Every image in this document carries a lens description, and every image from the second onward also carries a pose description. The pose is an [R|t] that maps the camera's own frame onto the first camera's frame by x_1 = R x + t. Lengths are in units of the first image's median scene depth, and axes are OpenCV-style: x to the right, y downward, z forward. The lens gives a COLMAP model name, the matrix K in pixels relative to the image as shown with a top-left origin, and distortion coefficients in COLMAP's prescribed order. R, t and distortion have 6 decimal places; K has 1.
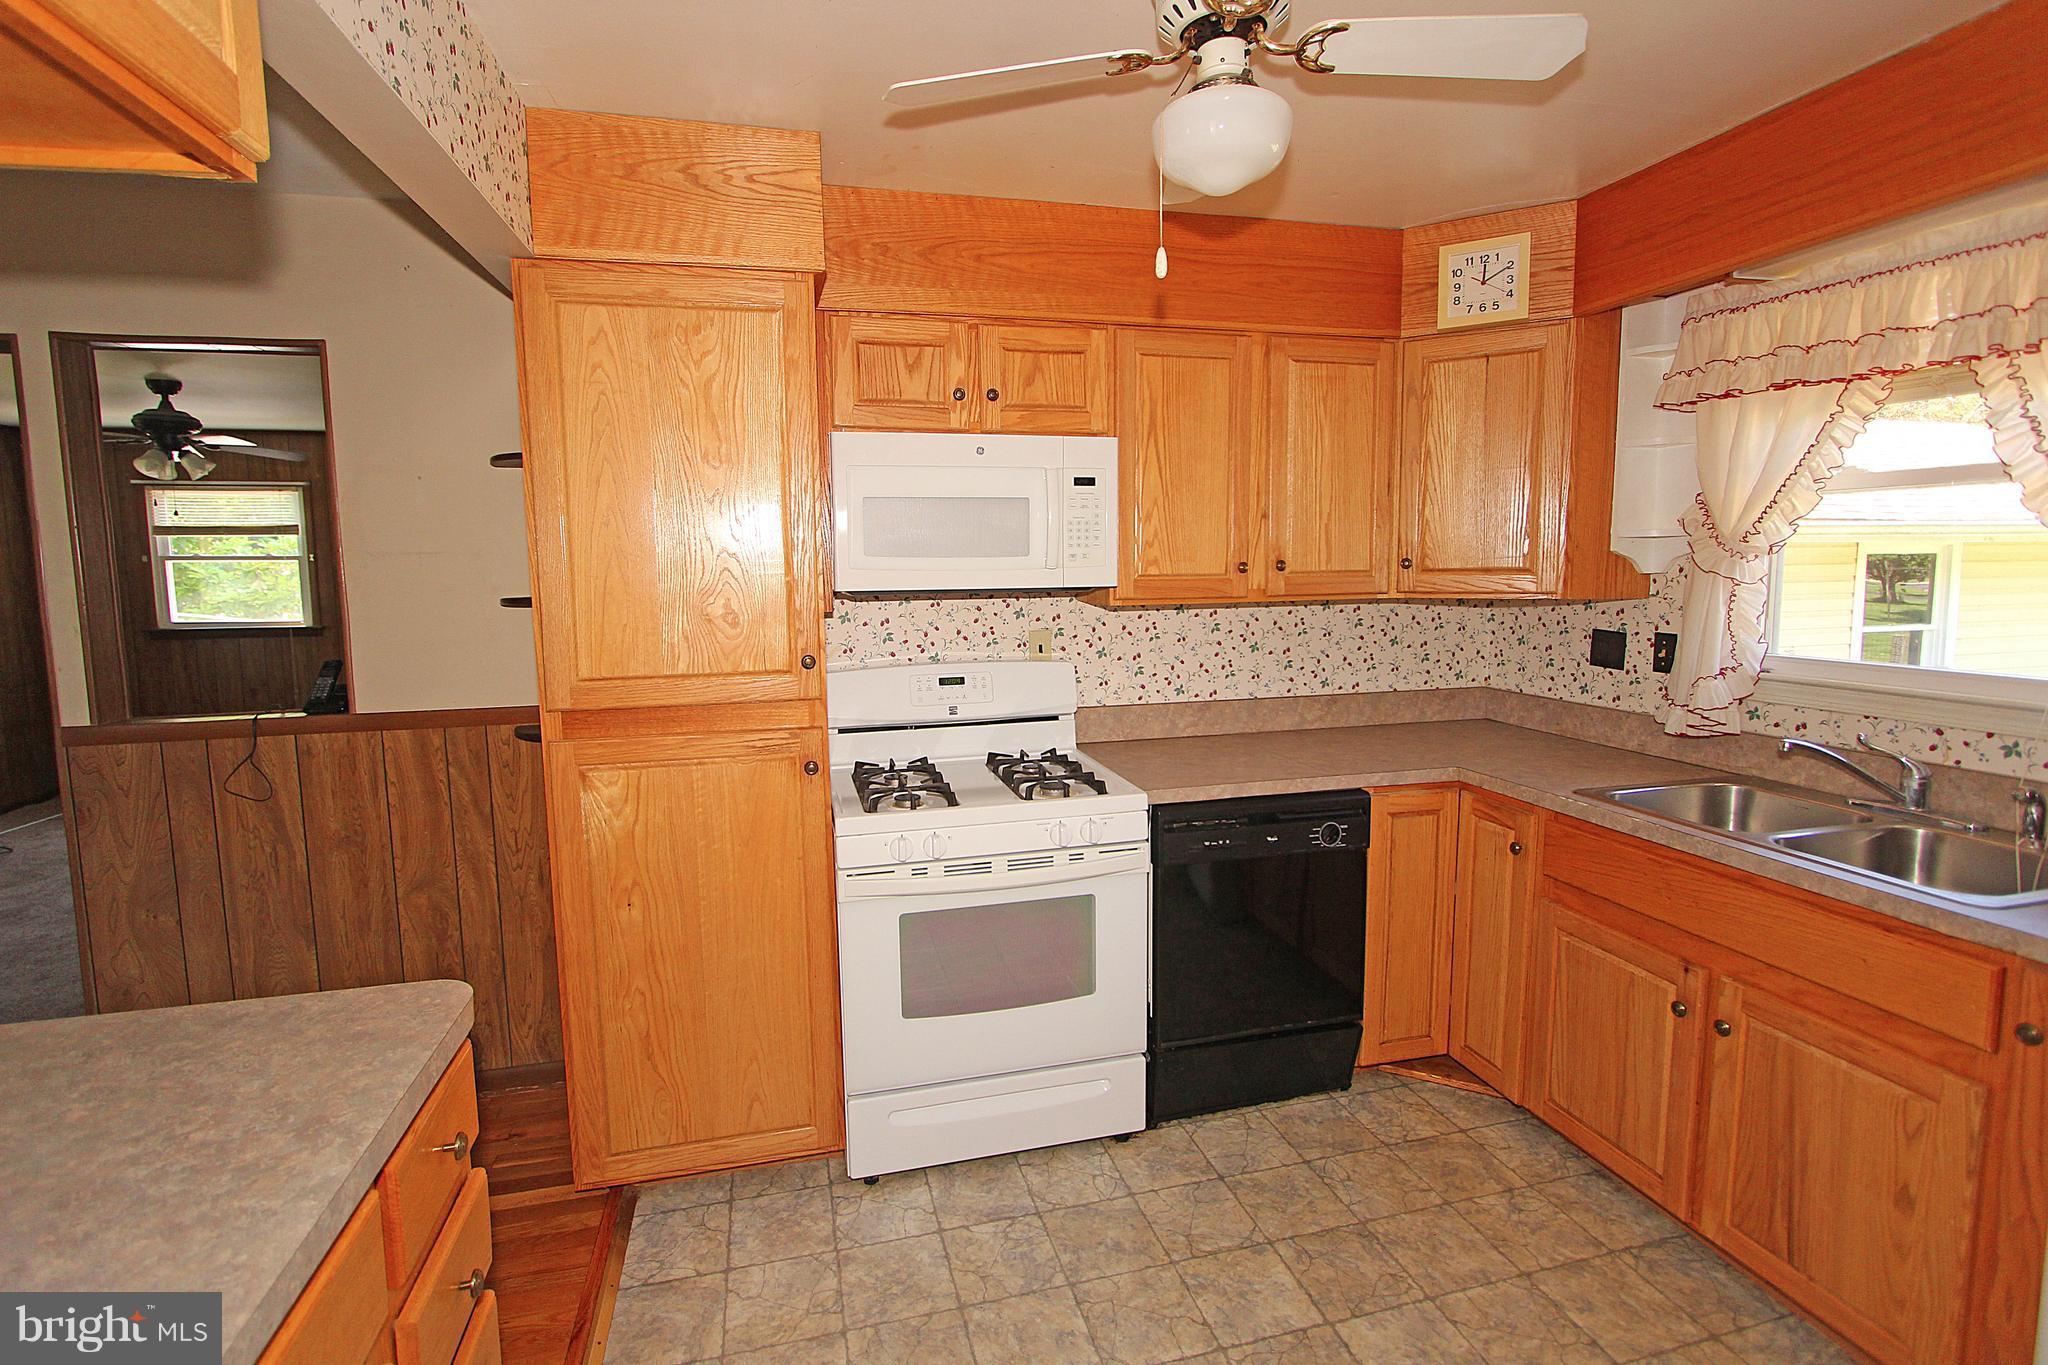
lens RADIAL K [[934.8, 0, 1007.7], [0, 934.8, 659.3], [0, 0, 1]] dist [-0.016048, 0.000541]
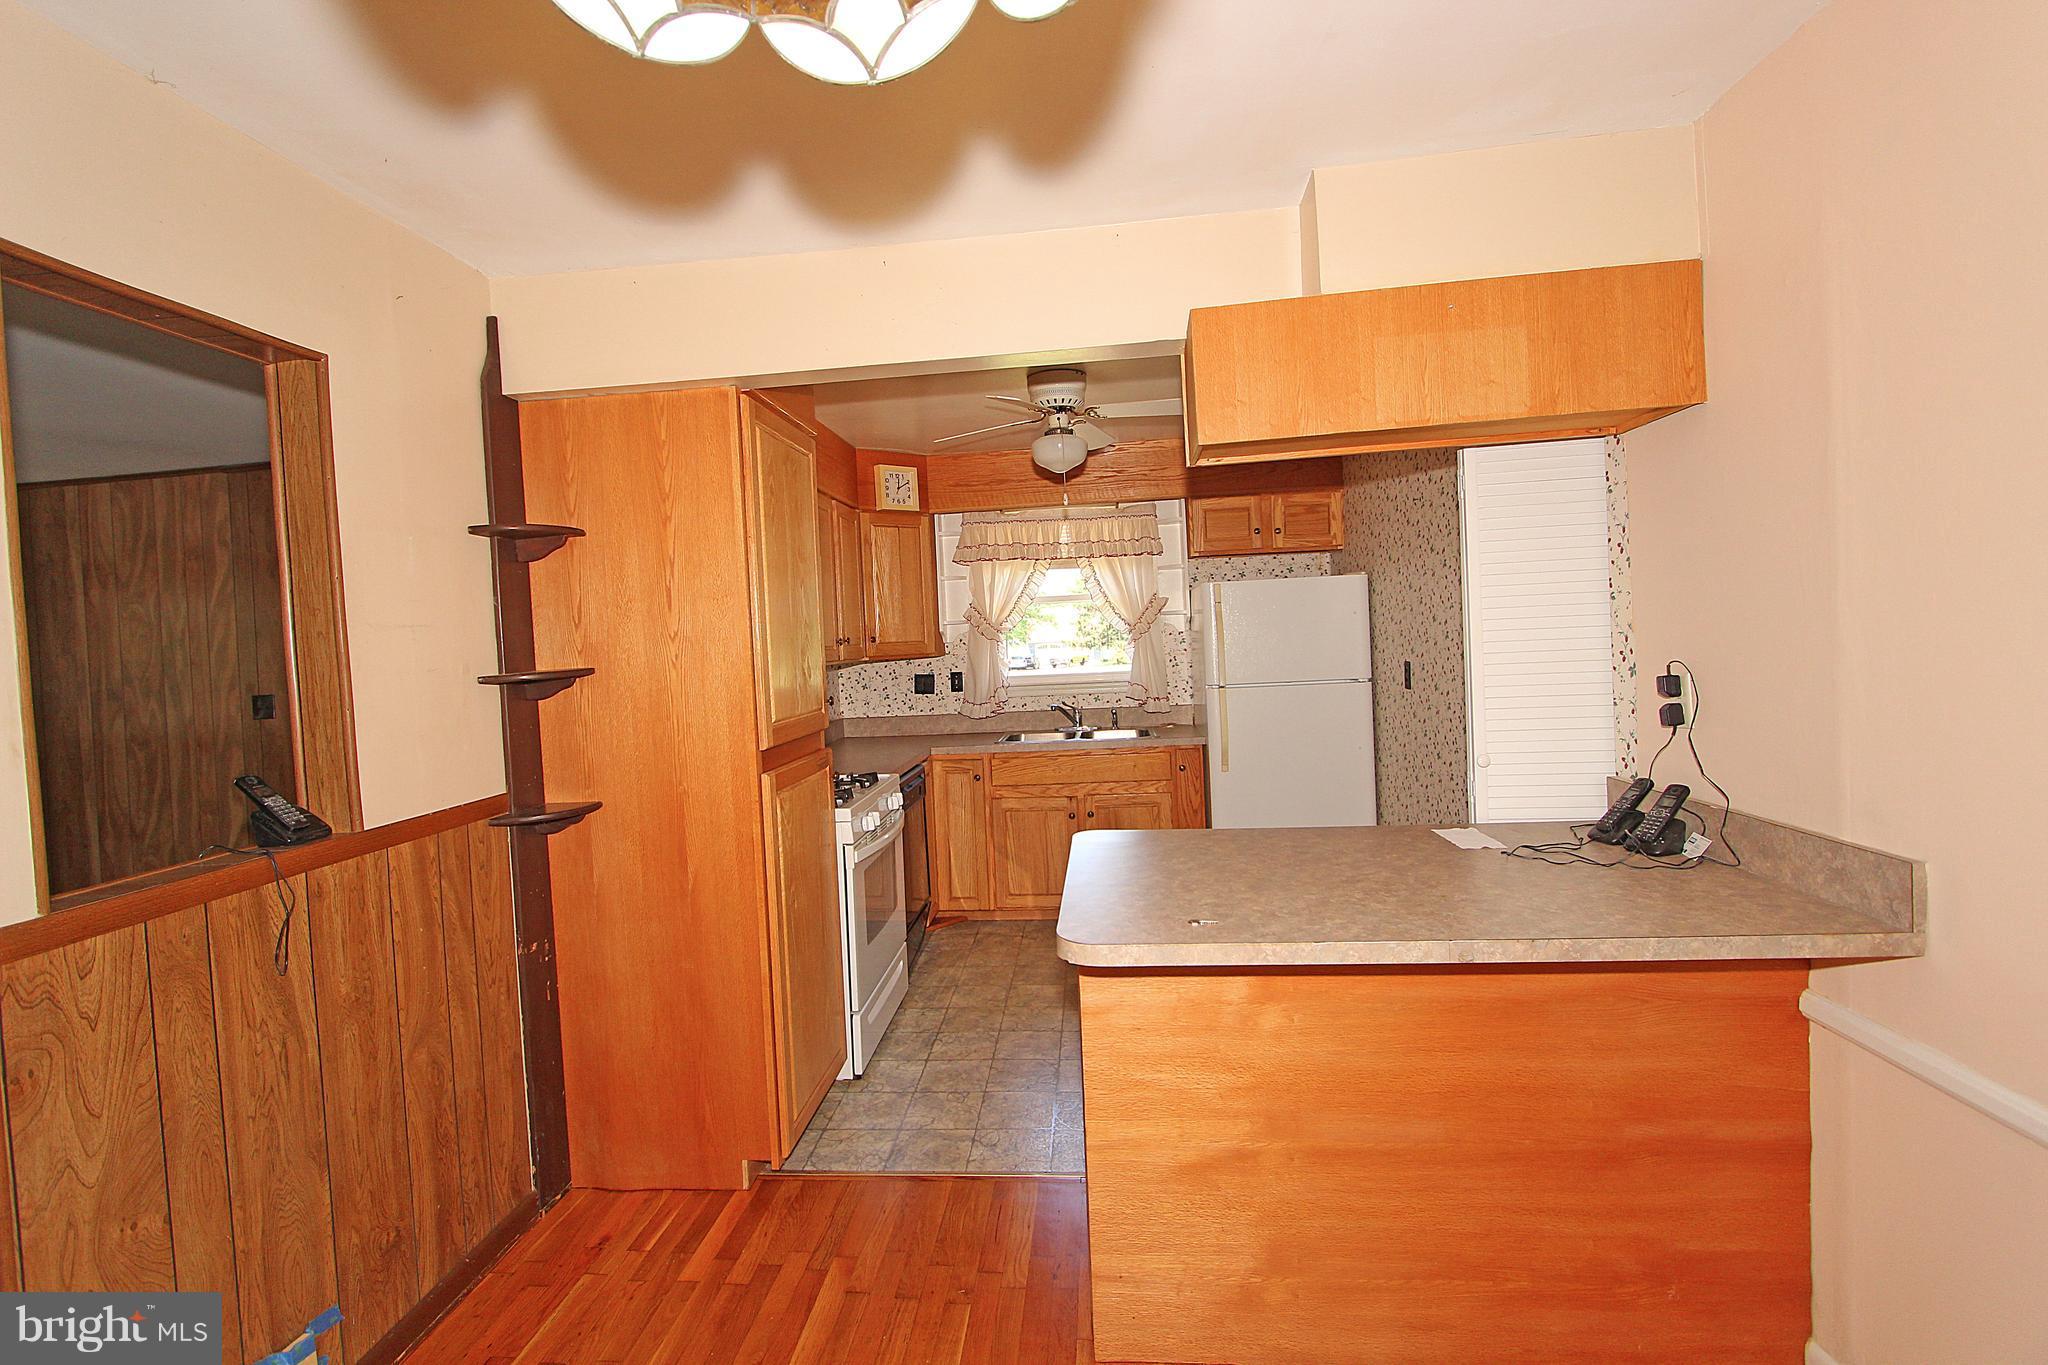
lens RADIAL K [[934.8, 0, 1007.7], [0, 934.8, 659.3], [0, 0, 1]] dist [-0.016048, 0.000541]
pose [[0.339205, -0.024286, 0.940399, -1.234088], [0.138754, 0.990024, -0.024482, 0.010445], [-0.930423, 0.138788, 0.339191, 0.216462]]
